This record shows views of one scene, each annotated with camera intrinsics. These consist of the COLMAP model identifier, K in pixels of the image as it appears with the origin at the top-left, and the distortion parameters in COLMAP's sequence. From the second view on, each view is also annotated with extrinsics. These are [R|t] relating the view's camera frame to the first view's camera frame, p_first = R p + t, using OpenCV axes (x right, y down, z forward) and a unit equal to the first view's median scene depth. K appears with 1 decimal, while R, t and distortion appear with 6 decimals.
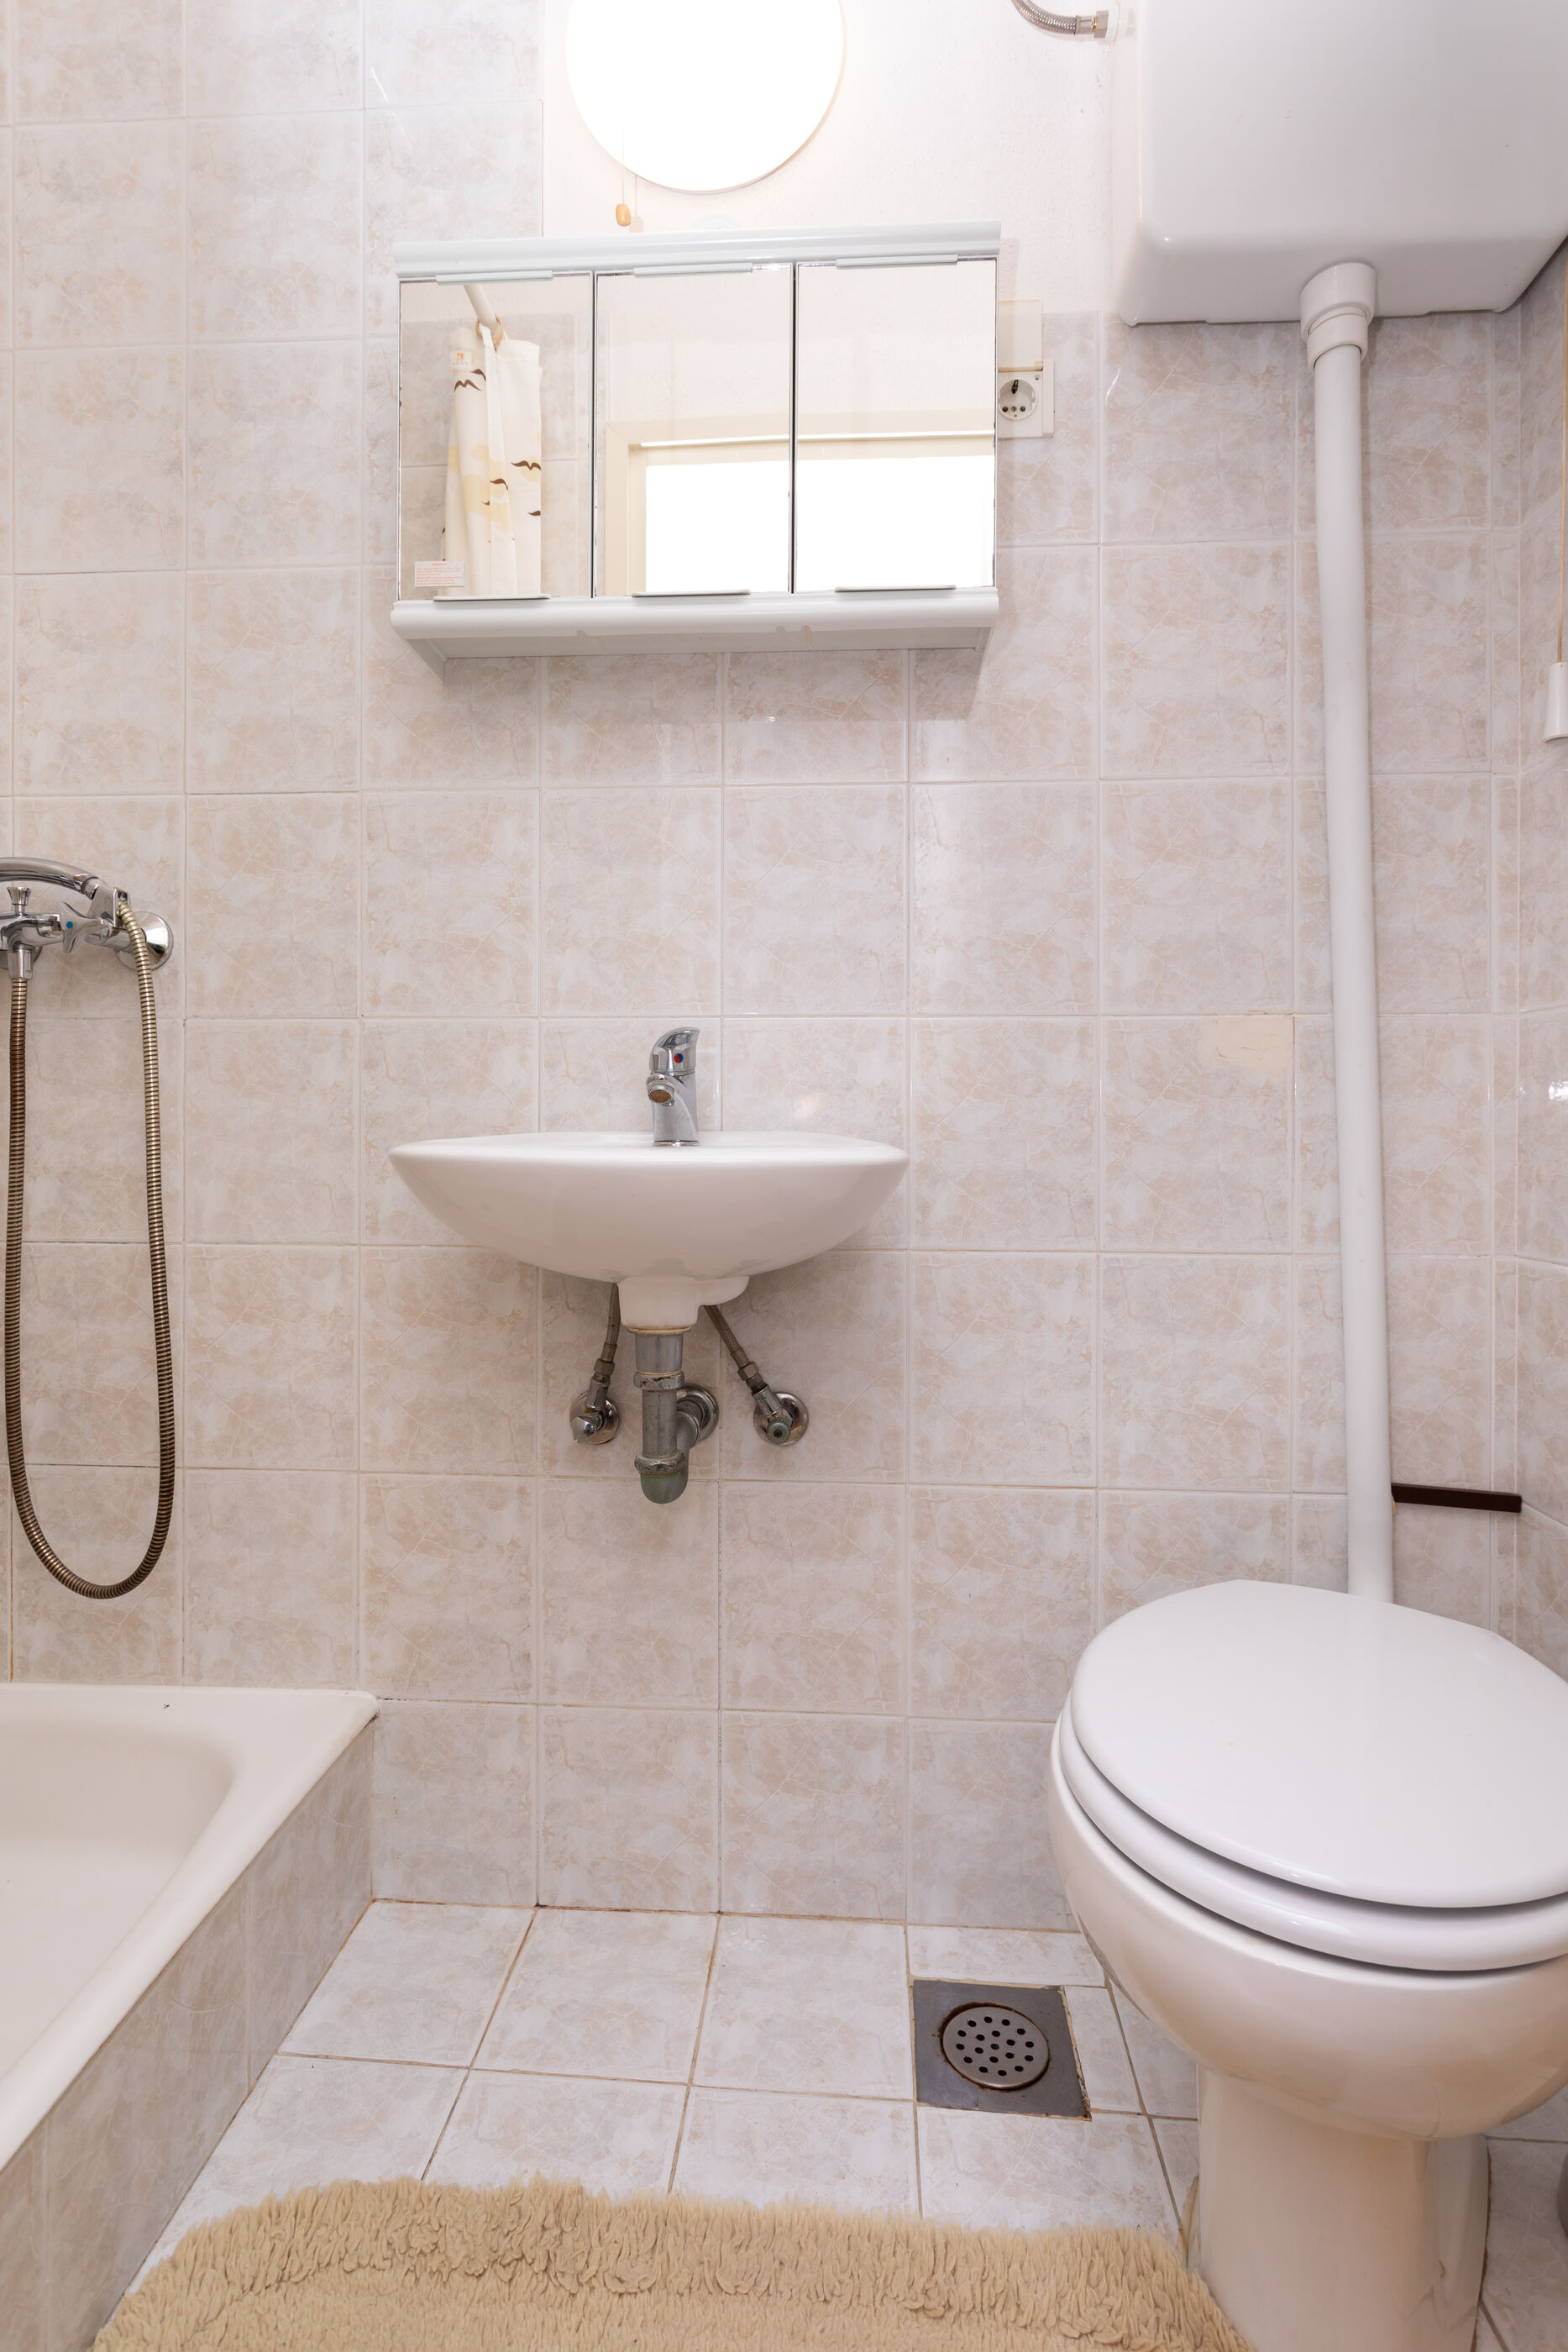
lens RADIAL K [[1105.0, 0, 792.3], [0, 1105.0, 1162.2], [0, 0, 1]] dist [-0.002249, 0.002982]
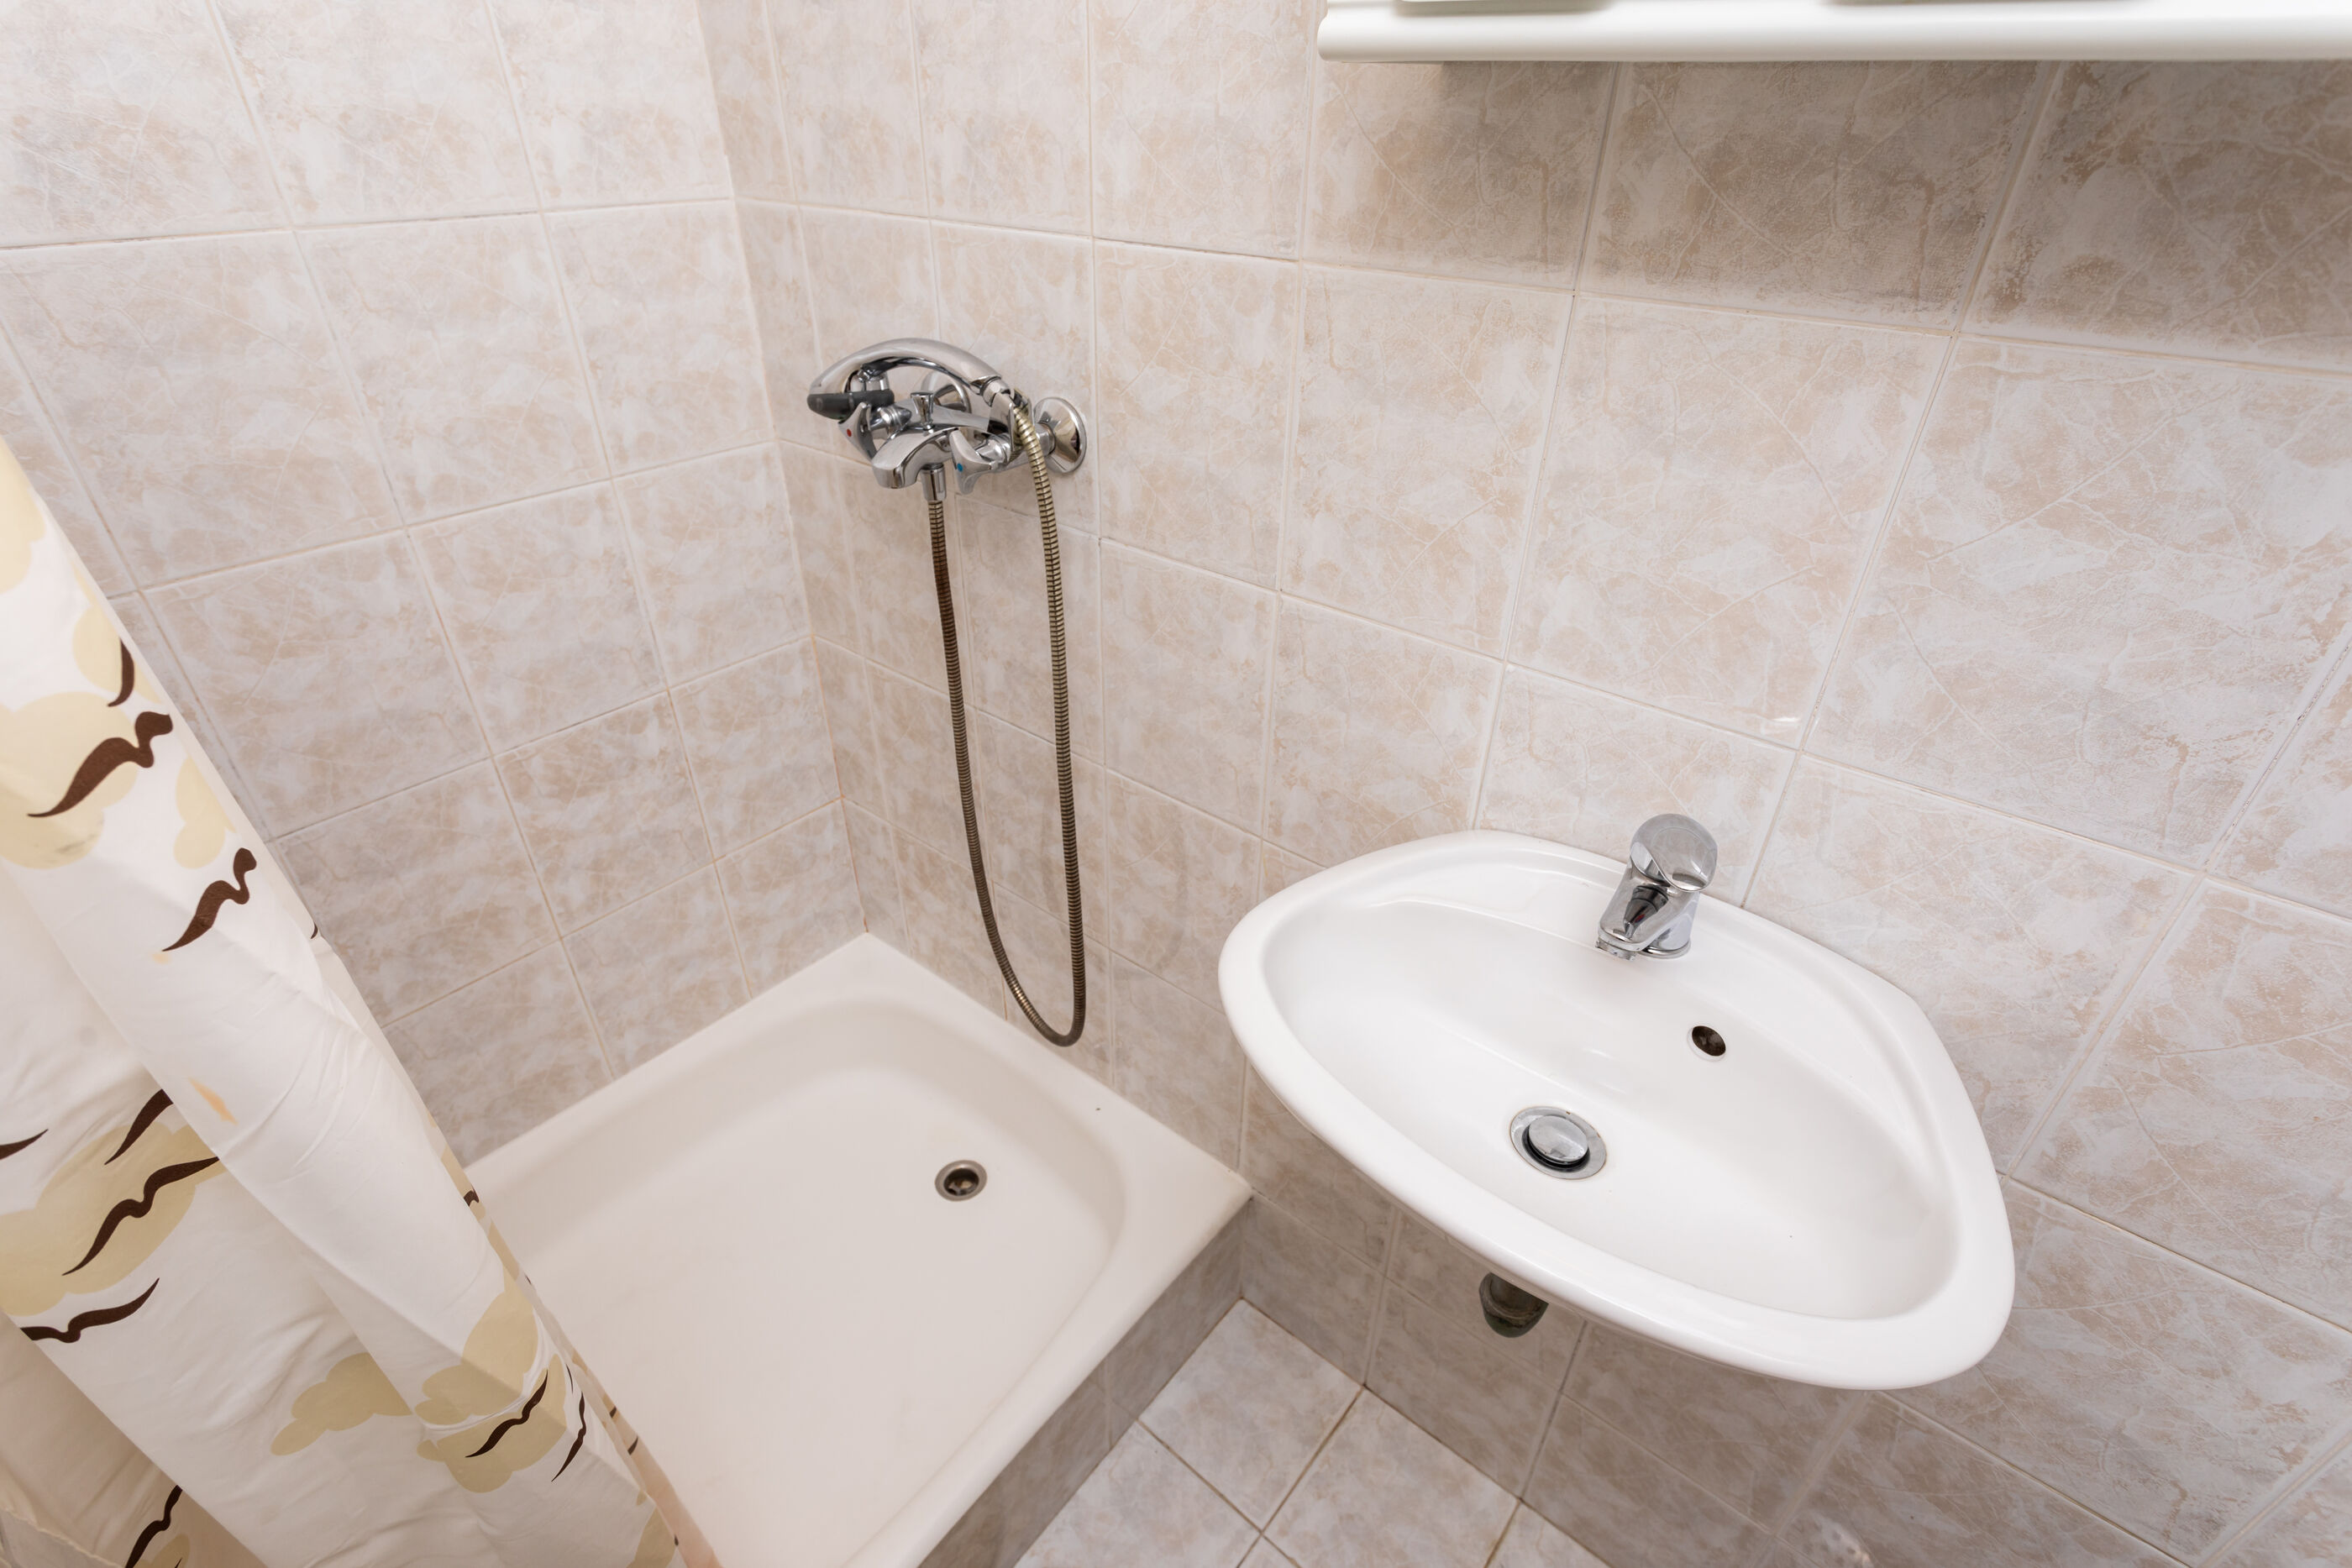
lens RADIAL K [[1105.0, 0, 1182.4], [0, 1105.0, 787.4], [0, 0, 1]] dist [-0.002249, 0.002982]
pose [[0.804060, 0.330444, -0.494262, -0.030915], [-0.018355, 0.844723, 0.534889, -0.418477], [0.594265, -0.421010, 0.685273, 0.395366]]
